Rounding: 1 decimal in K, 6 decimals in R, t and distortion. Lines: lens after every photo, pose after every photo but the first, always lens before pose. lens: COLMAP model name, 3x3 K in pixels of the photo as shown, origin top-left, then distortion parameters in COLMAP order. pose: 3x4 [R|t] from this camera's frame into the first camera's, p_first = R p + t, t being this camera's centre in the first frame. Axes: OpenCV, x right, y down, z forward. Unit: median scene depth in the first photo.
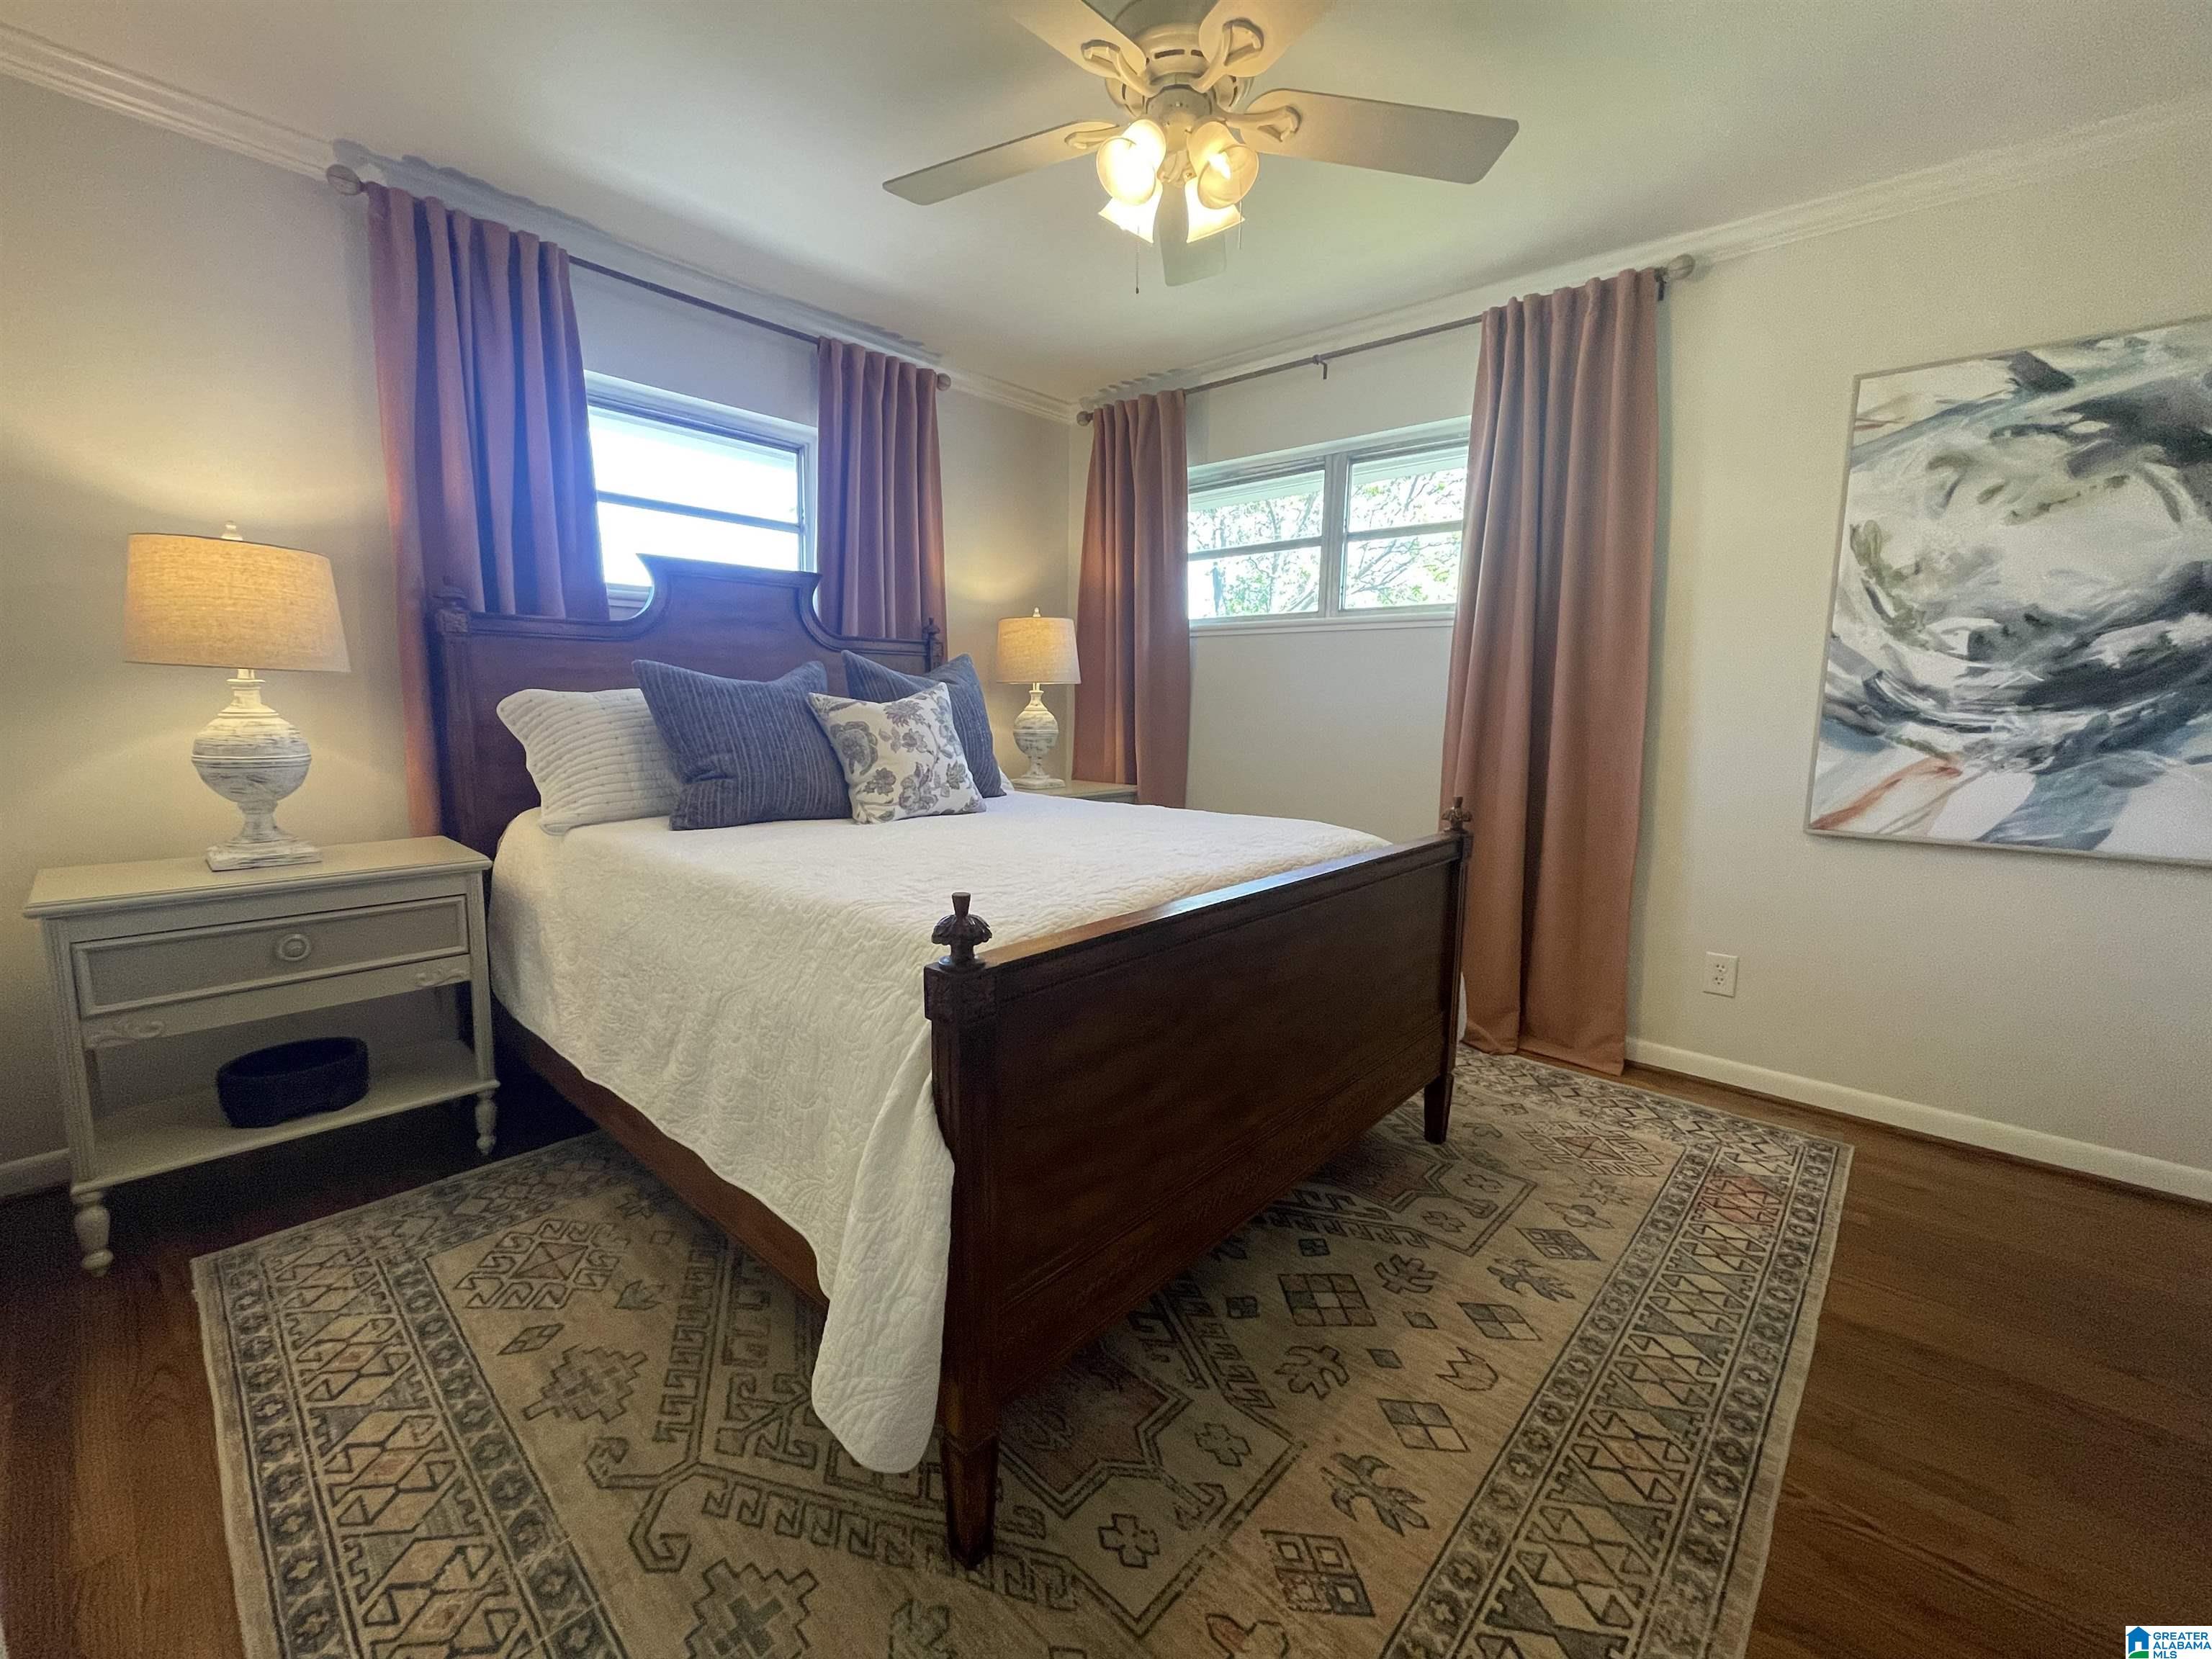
lens RADIAL K [[895.3, 0, 1101.7], [0, 895.3, 832.4], [0, 0, 1]] dist [-0.007754, 0.002264]
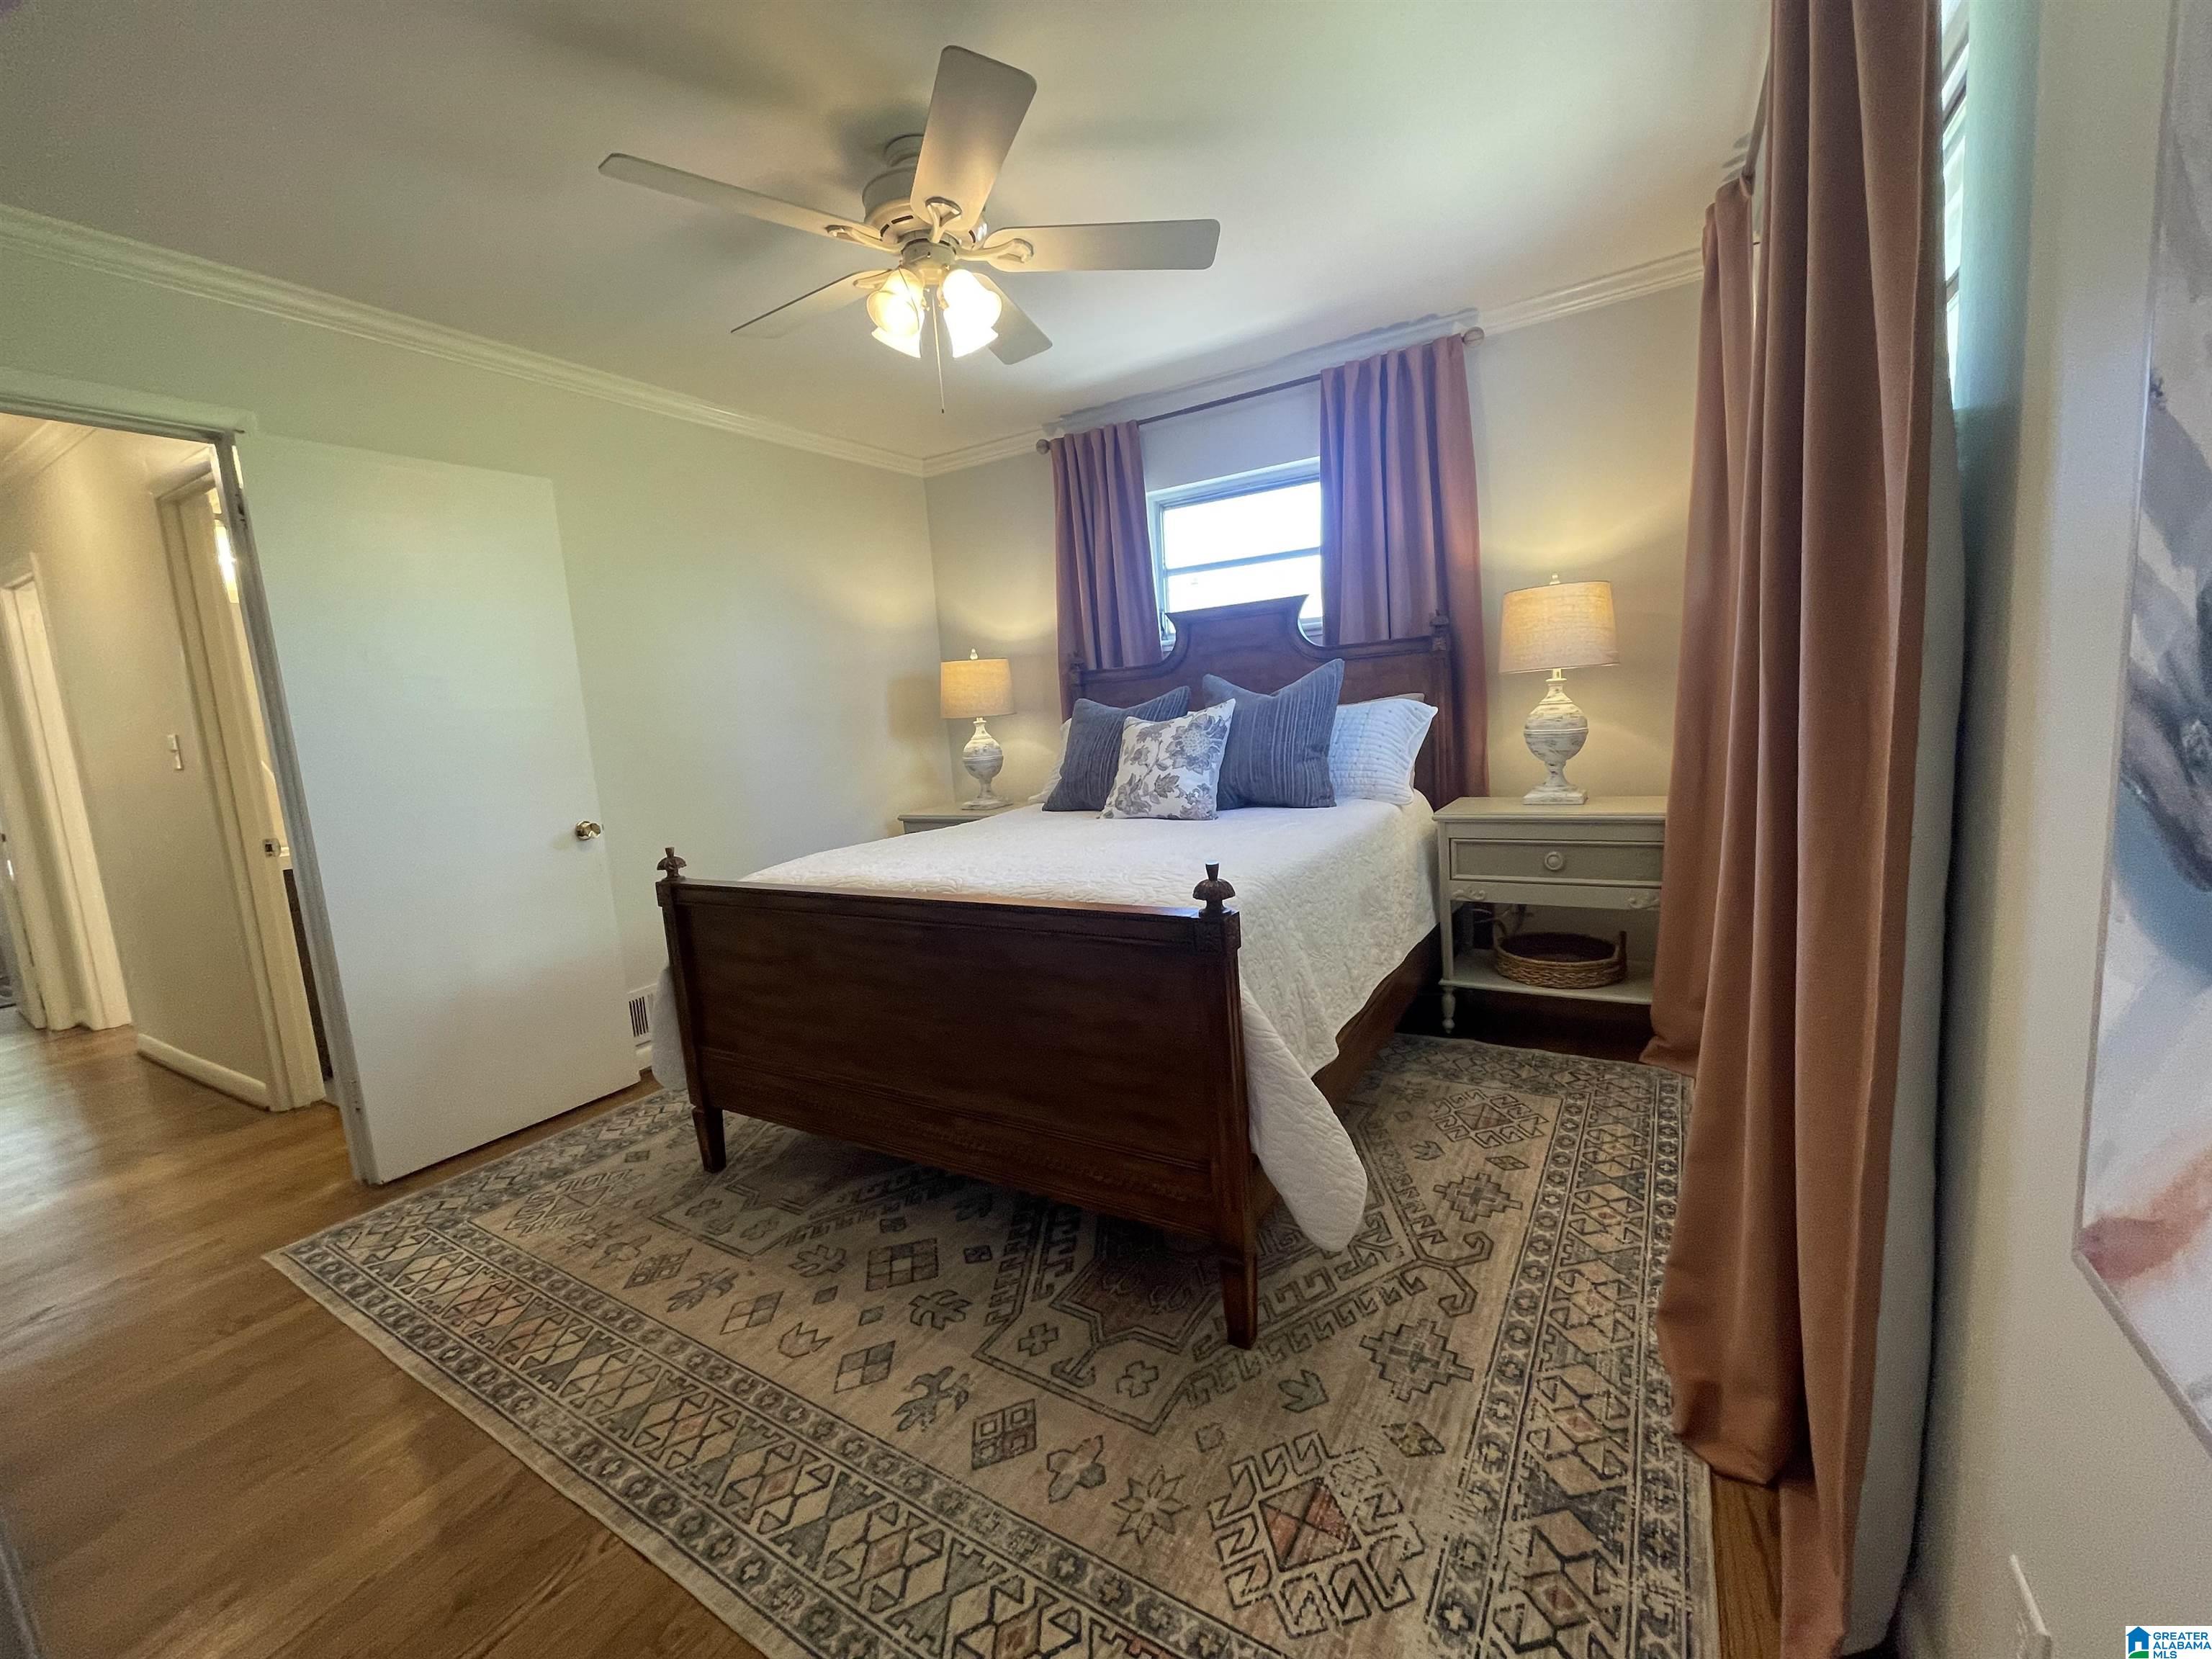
lens RADIAL K [[895.3, 0, 1098.3], [0, 895.3, 820.6], [0, 0, 1]] dist [-0.007754, 0.002264]
pose [[0.187961, 0.101579, -0.976910, 1.369721], [-0.066793, 0.993657, 0.090469, -0.168786], [0.979903, 0.048246, 0.193553, 0.997204]]
